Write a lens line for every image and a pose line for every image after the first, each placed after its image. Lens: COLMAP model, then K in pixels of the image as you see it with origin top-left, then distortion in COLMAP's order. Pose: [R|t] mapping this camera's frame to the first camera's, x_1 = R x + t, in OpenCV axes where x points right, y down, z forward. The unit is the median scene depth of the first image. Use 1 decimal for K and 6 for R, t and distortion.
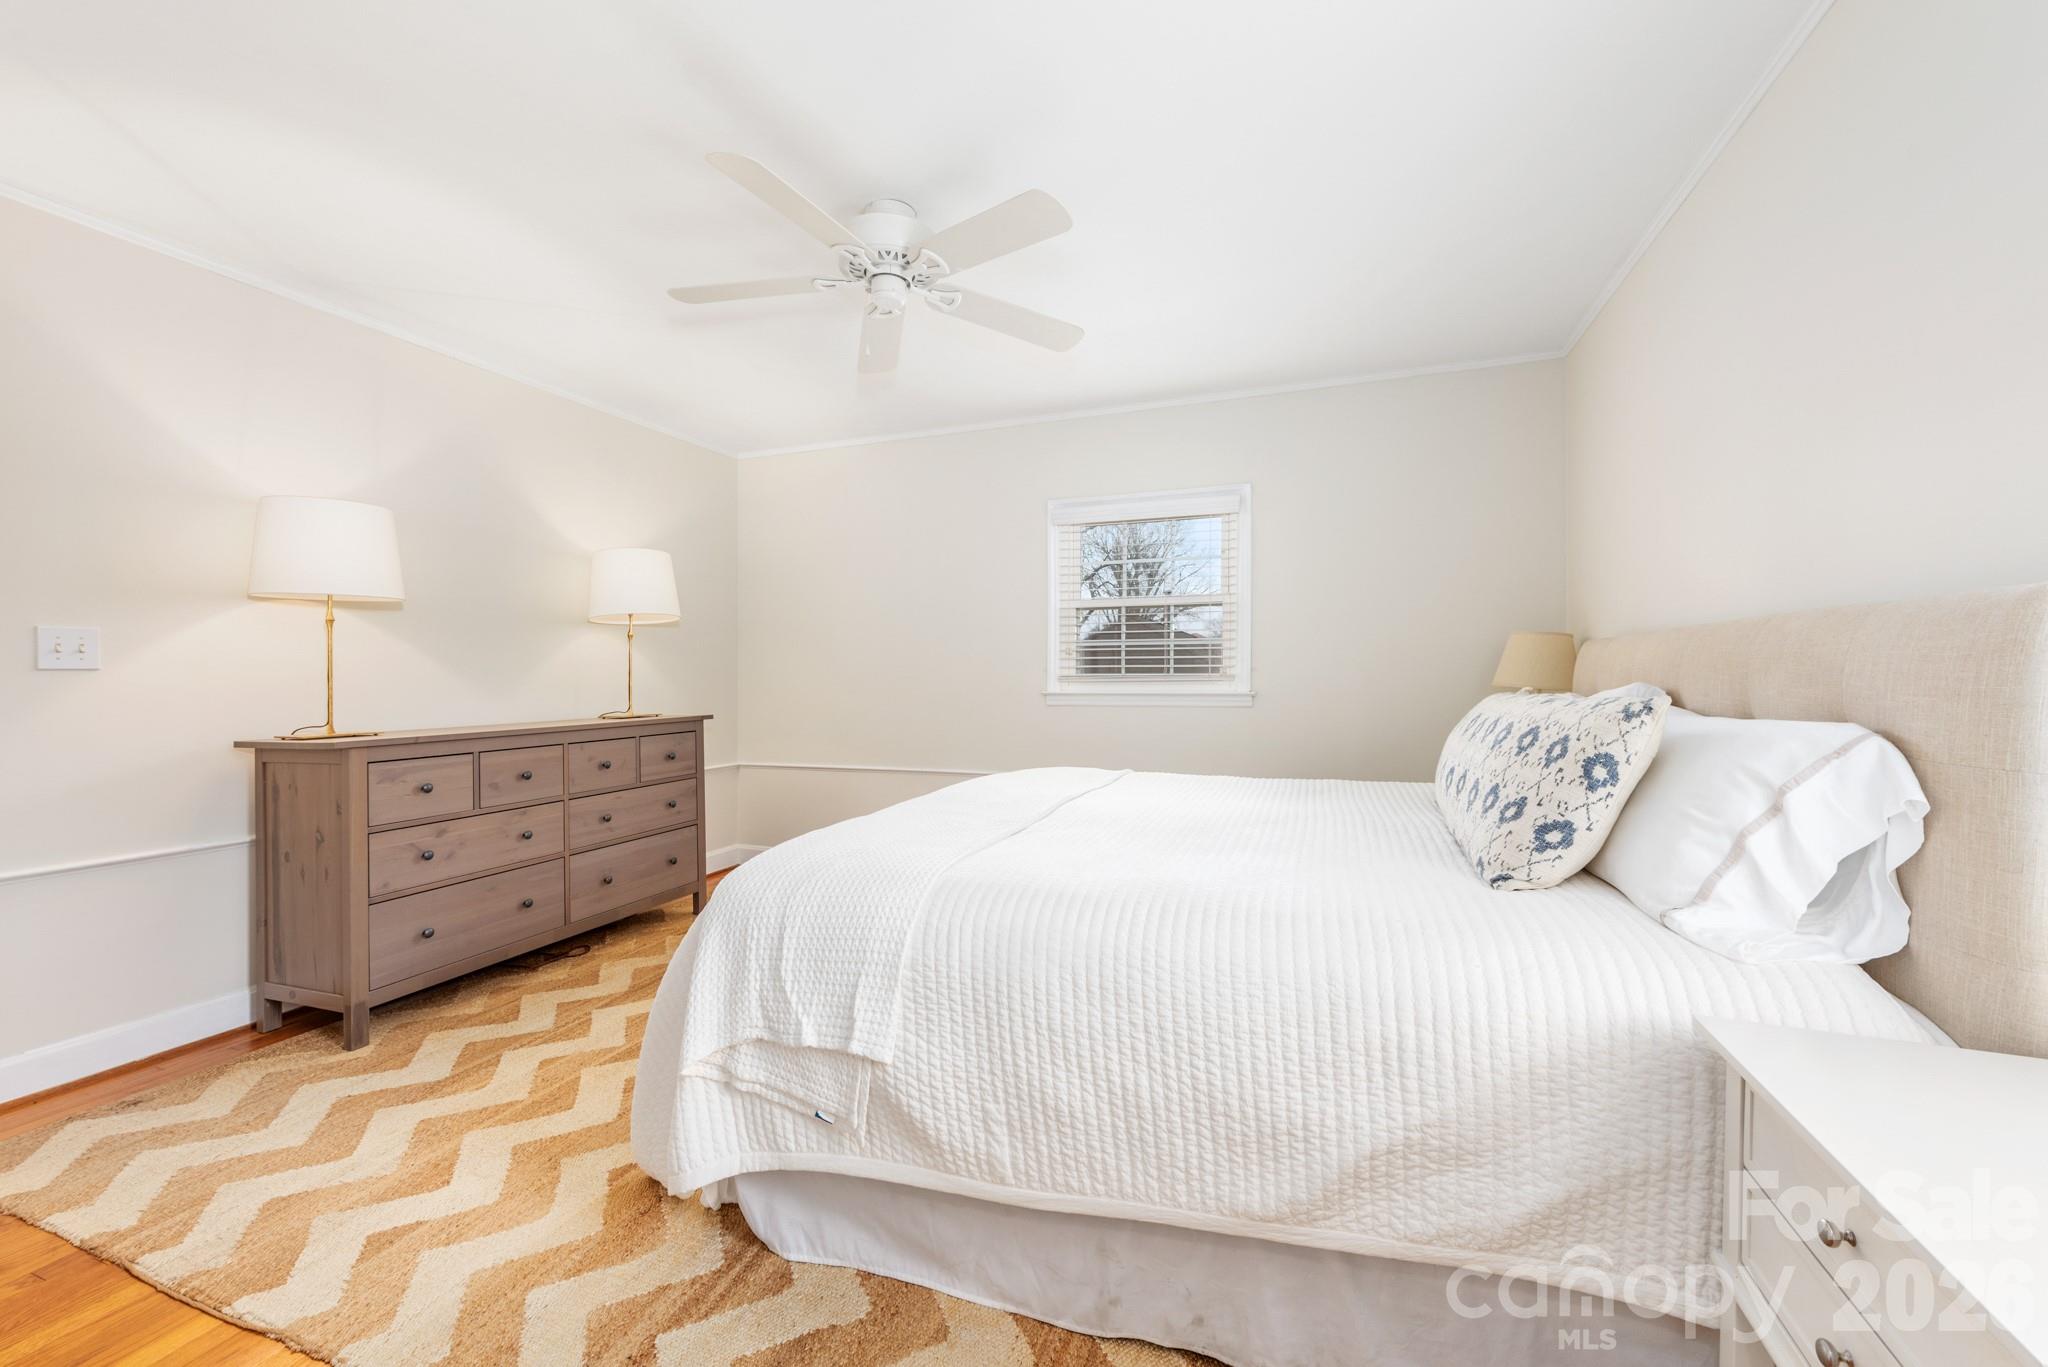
lens RADIAL K [[797.9, 0, 1029.7], [0, 797.9, 685.4], [0, 0, 1]] dist [0.010073, -0.002627]
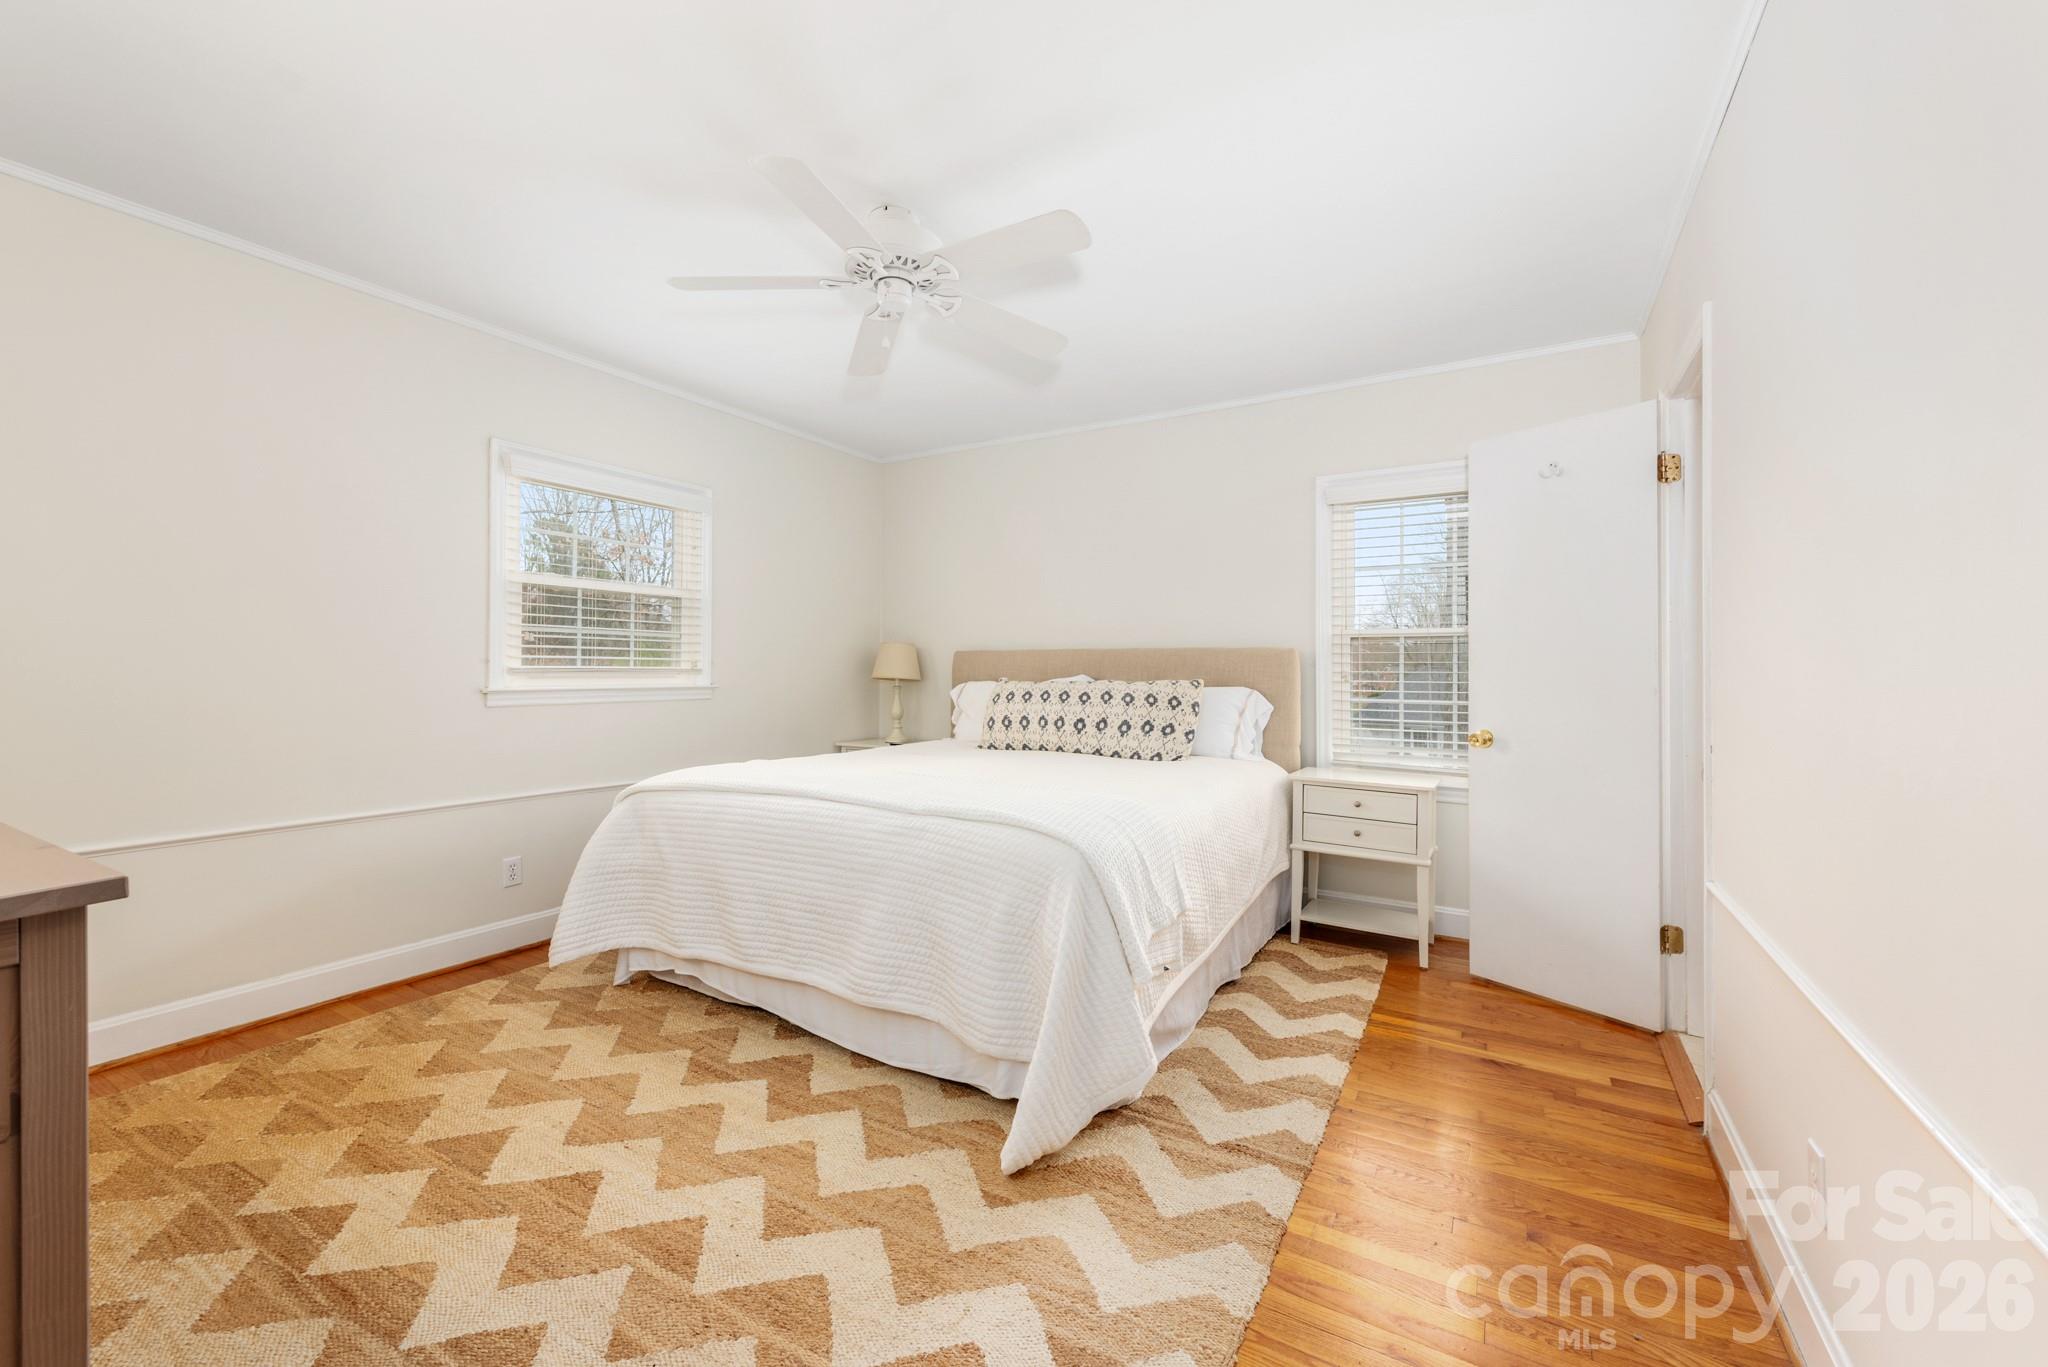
lens RADIAL K [[797.9, 0, 1029.8], [0, 797.9, 671.8], [0, 0, 1]] dist [0.010073, -0.002627]
pose [[0.188431, -0.001991, 0.982084, -0.691112], [0.008083, 0.999967, 0.000477, -0.005174], [-0.982053, 0.007848, 0.188441, 0.379689]]
